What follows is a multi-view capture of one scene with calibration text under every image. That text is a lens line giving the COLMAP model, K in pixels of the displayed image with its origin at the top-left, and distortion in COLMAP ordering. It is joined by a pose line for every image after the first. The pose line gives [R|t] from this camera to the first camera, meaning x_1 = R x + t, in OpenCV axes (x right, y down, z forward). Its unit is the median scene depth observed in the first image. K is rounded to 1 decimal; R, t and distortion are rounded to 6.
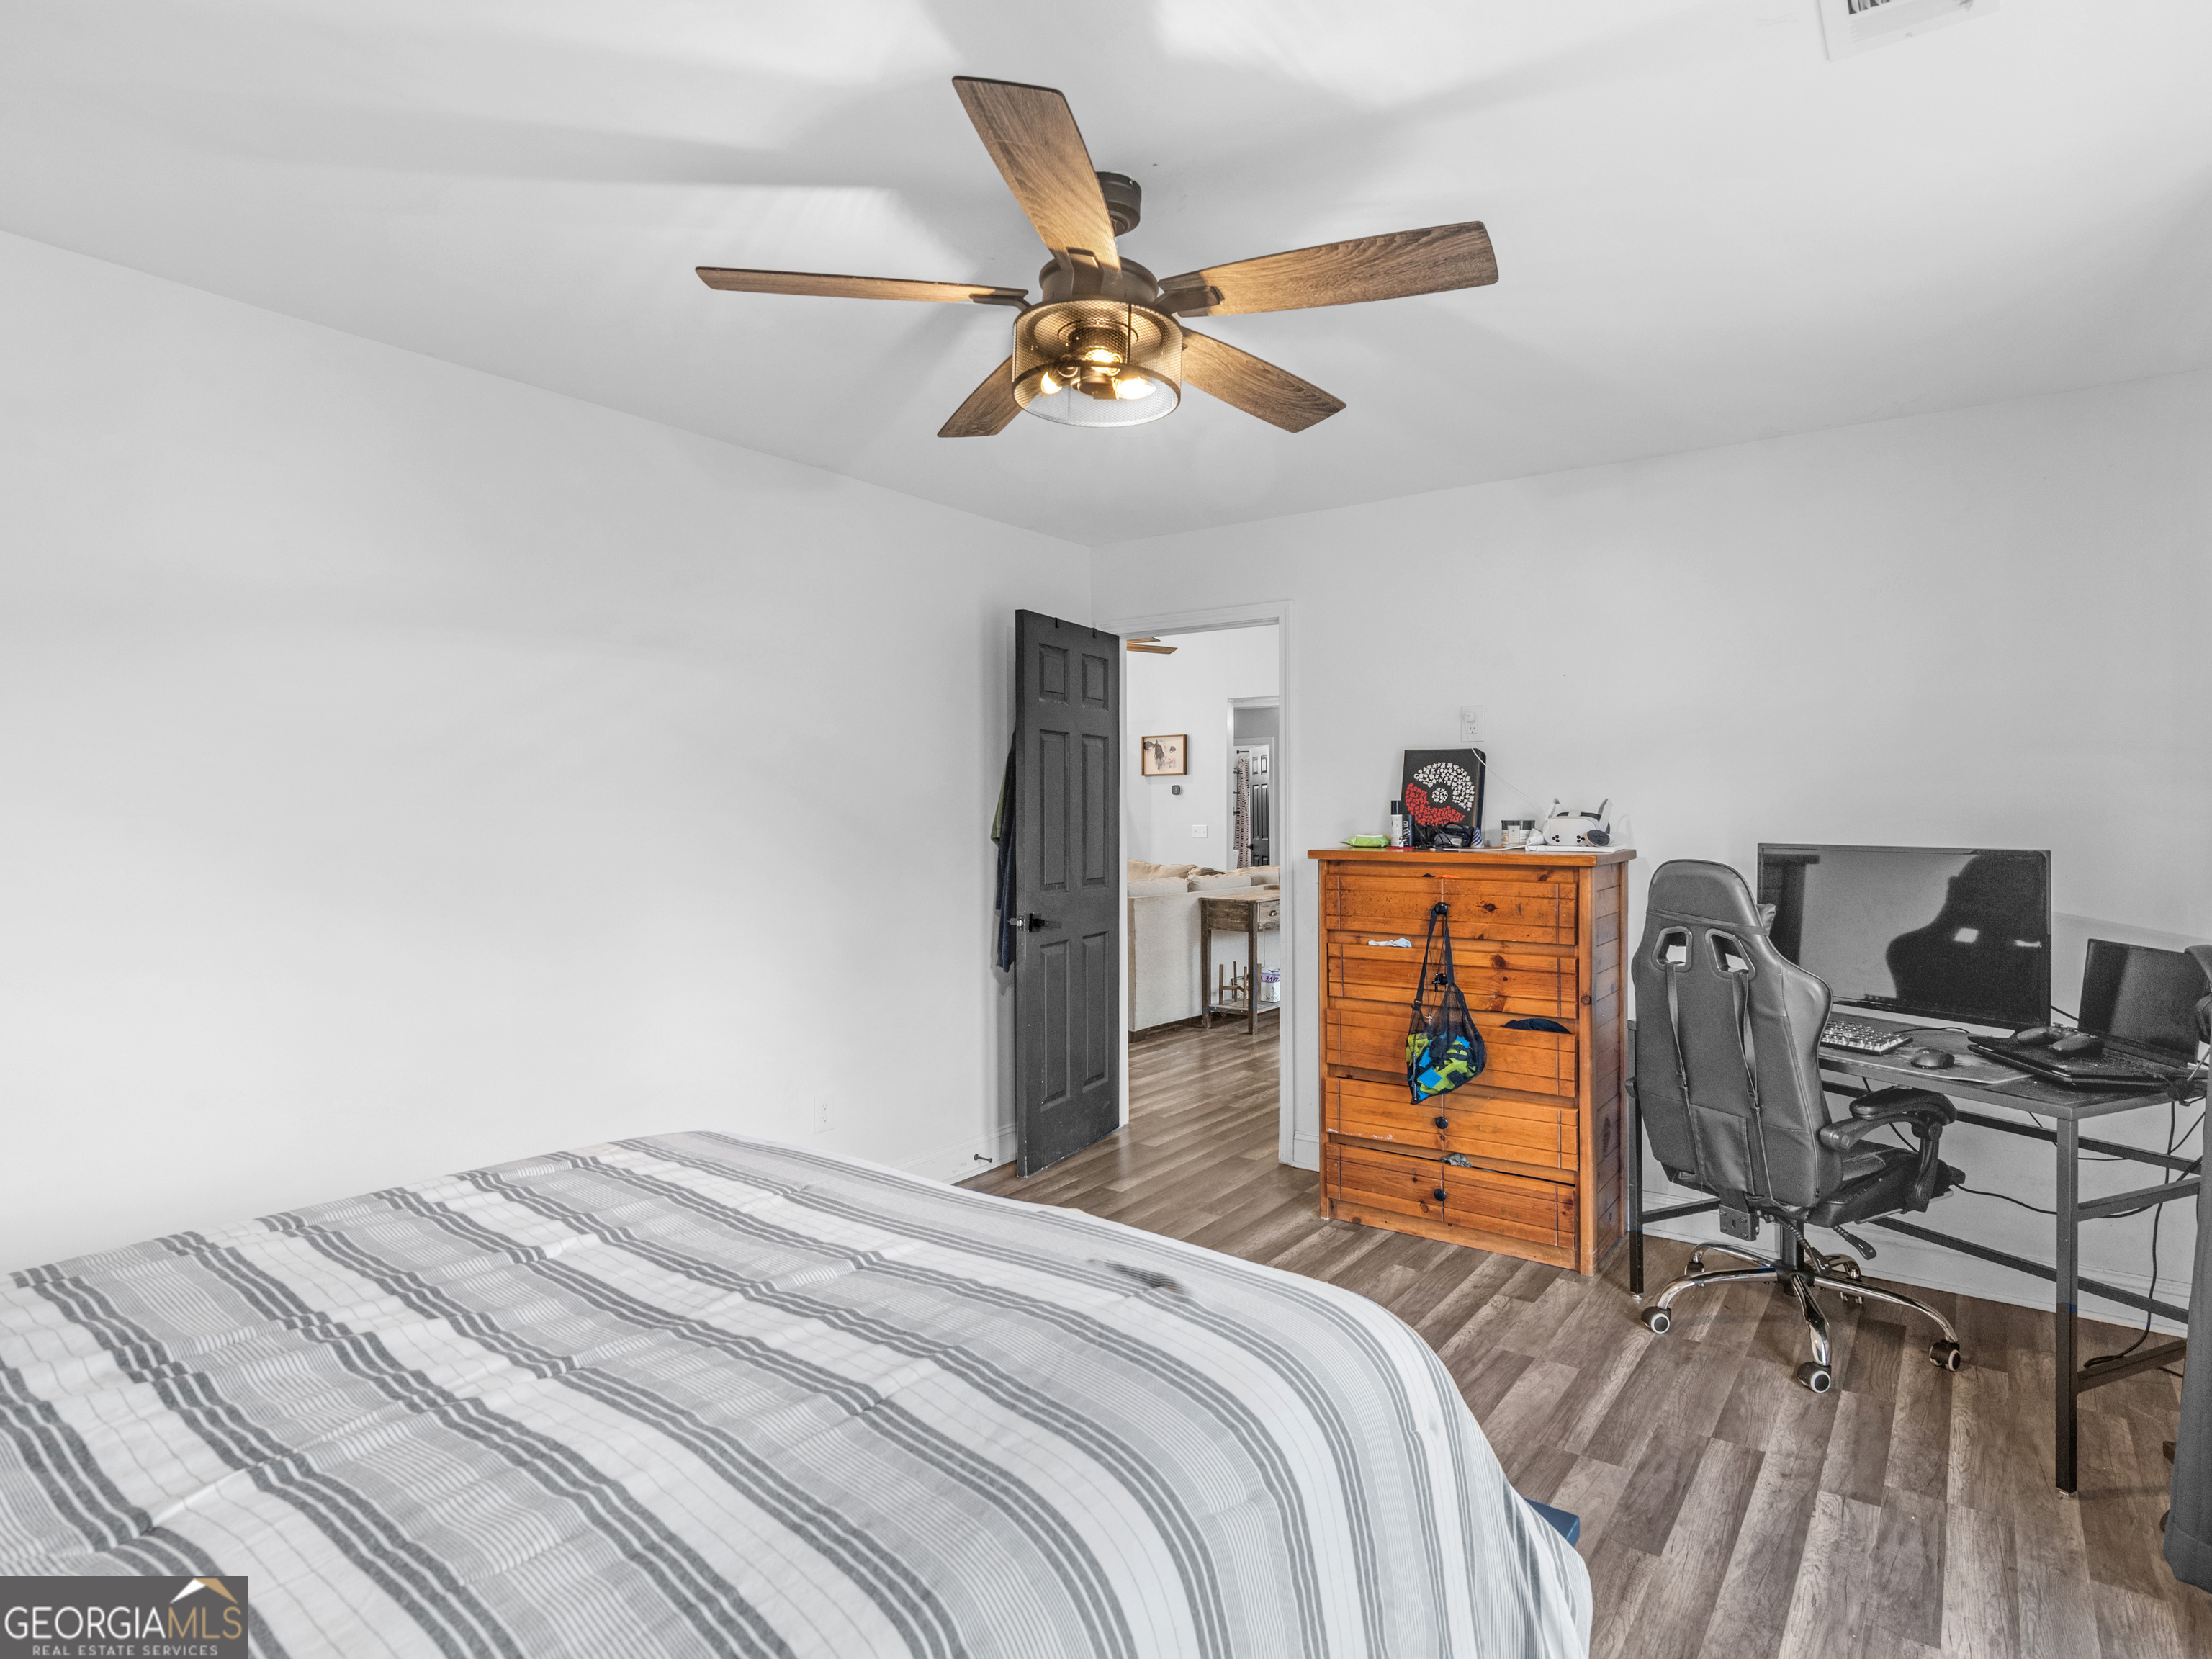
lens RADIAL K [[1148.2, 0, 1118.3], [0, 1148.2, 823.8], [0, 0, 1]] dist [0.001311, 0.001159]
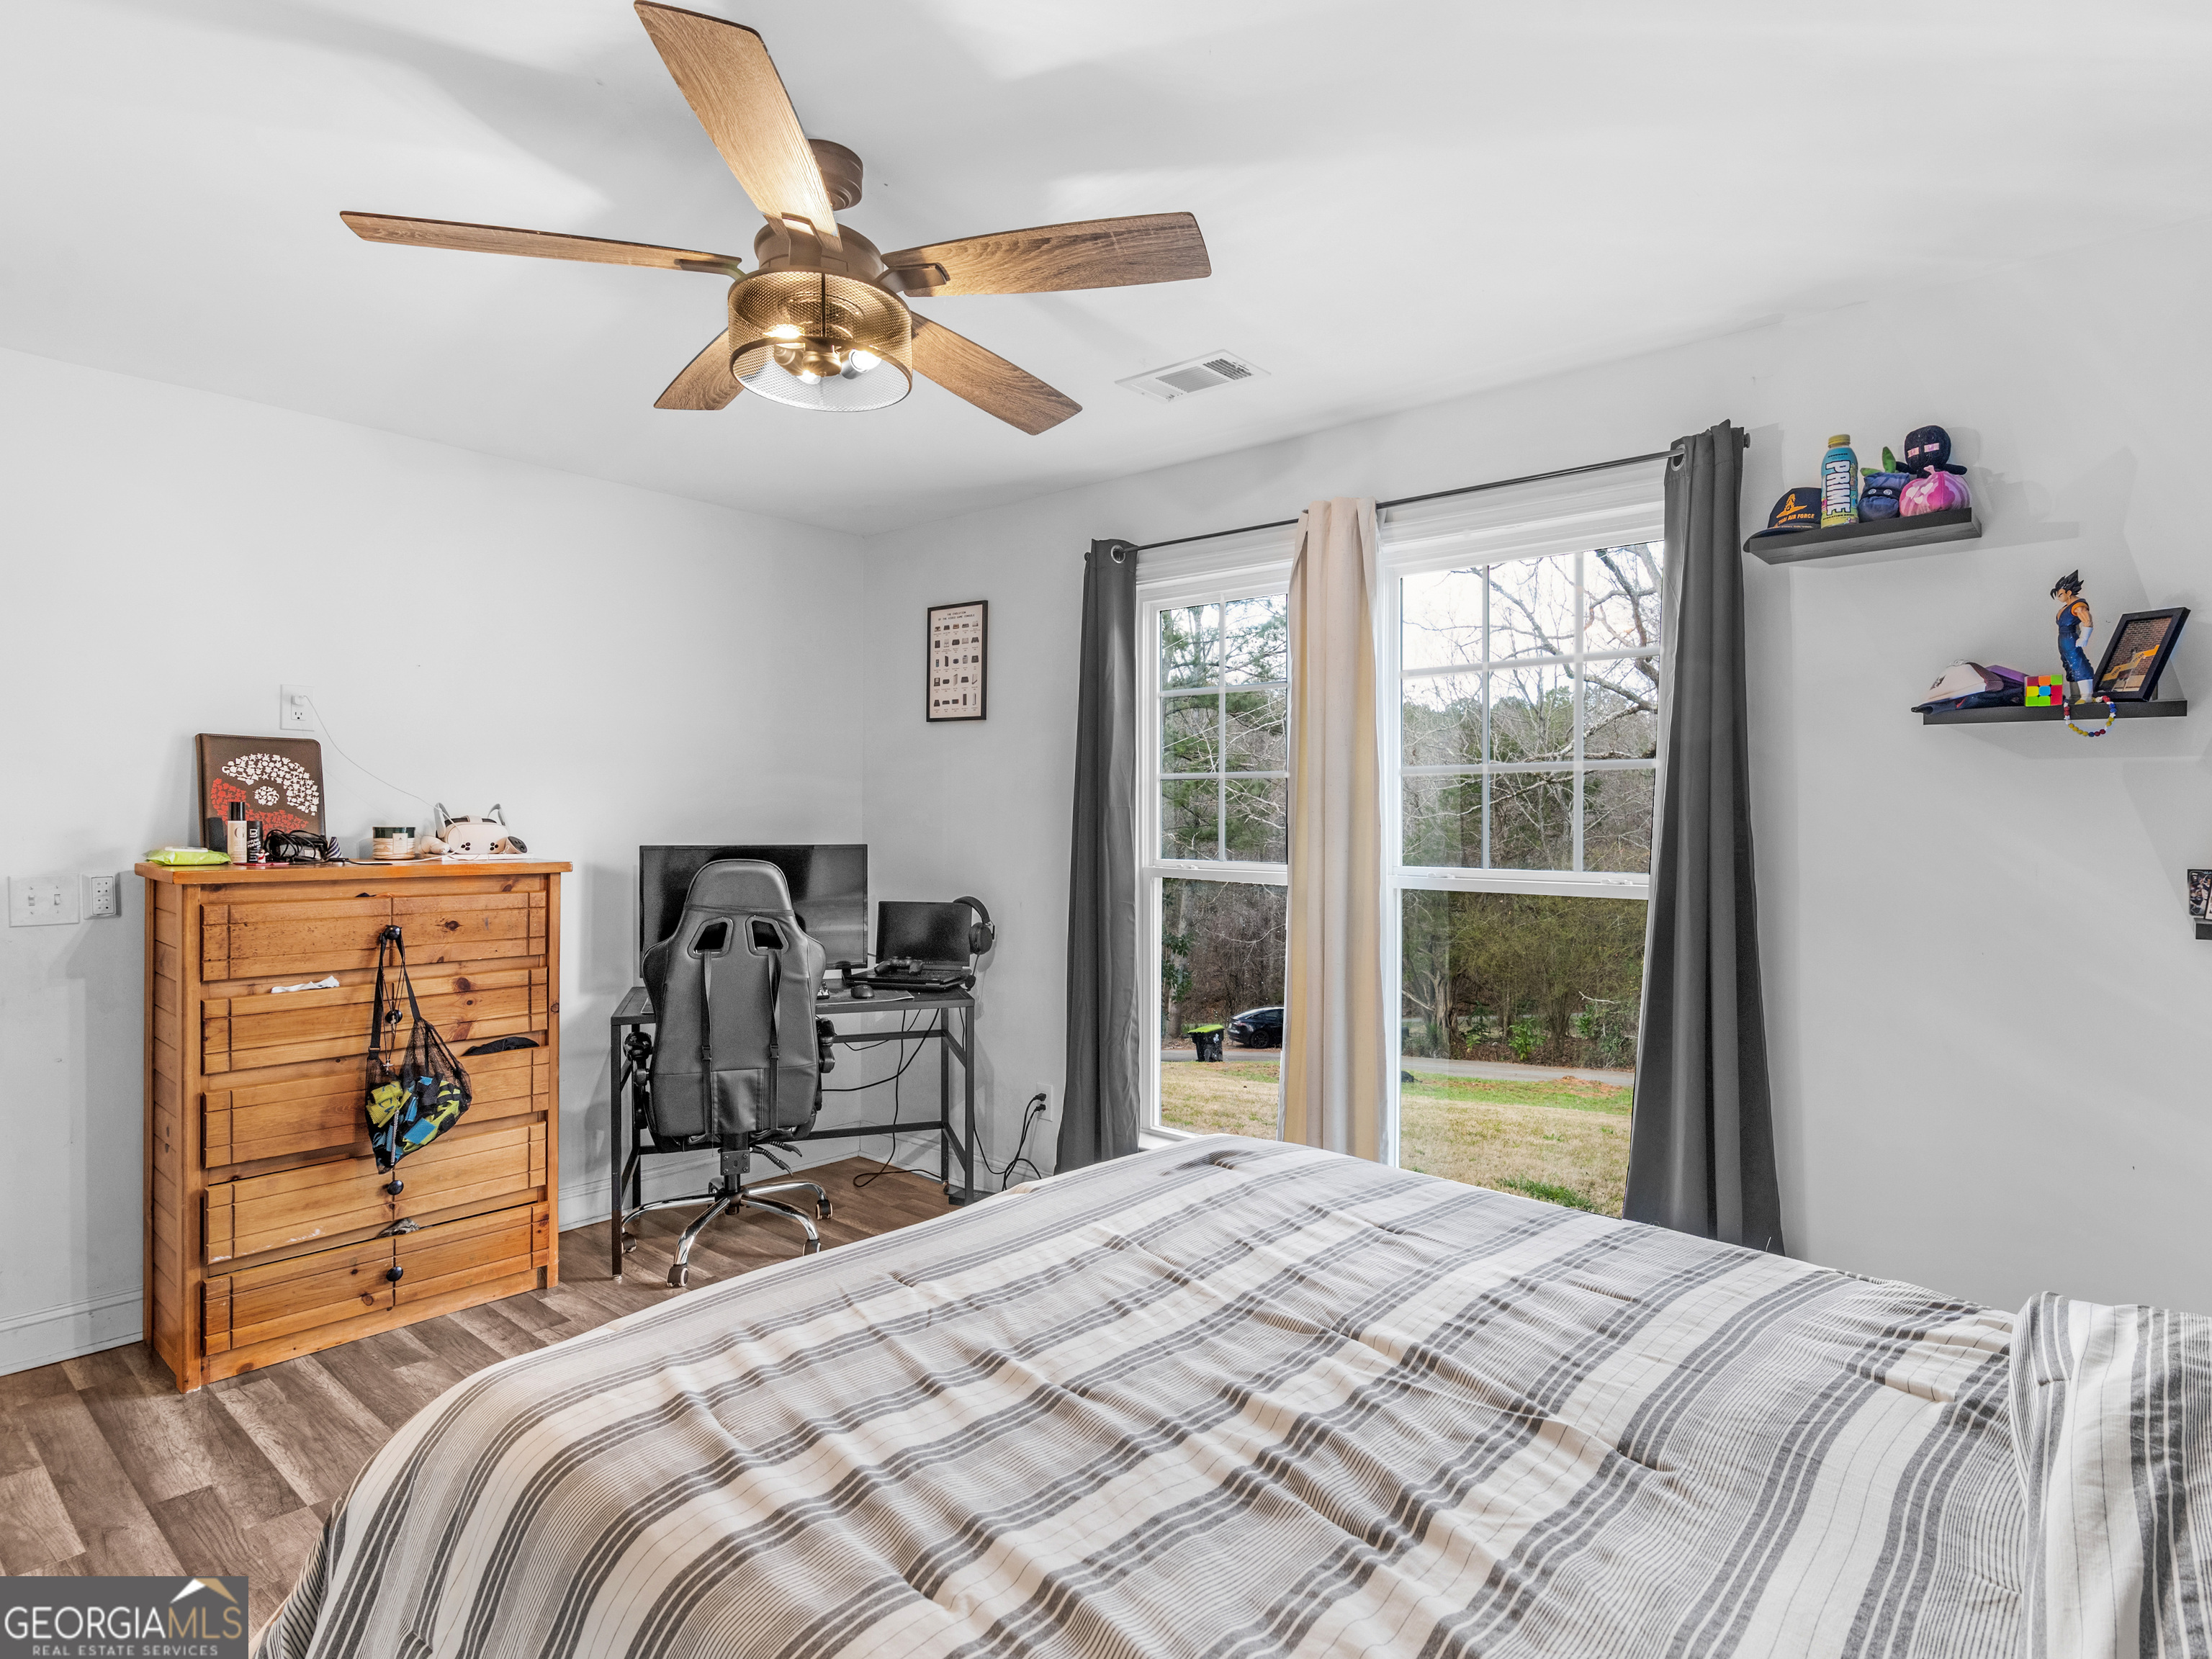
lens RADIAL K [[1260.2, 0, 1119.5], [0, 1260.2, 823.3], [0, 0, 1]] dist [0.002429, -0.000932]
pose [[0.087042, -0.004862, 0.996193, -0.604160], [0.006142, 0.999972, 0.004344, -0.007228], [-0.996186, 0.005740, 0.087069, 0.399203]]
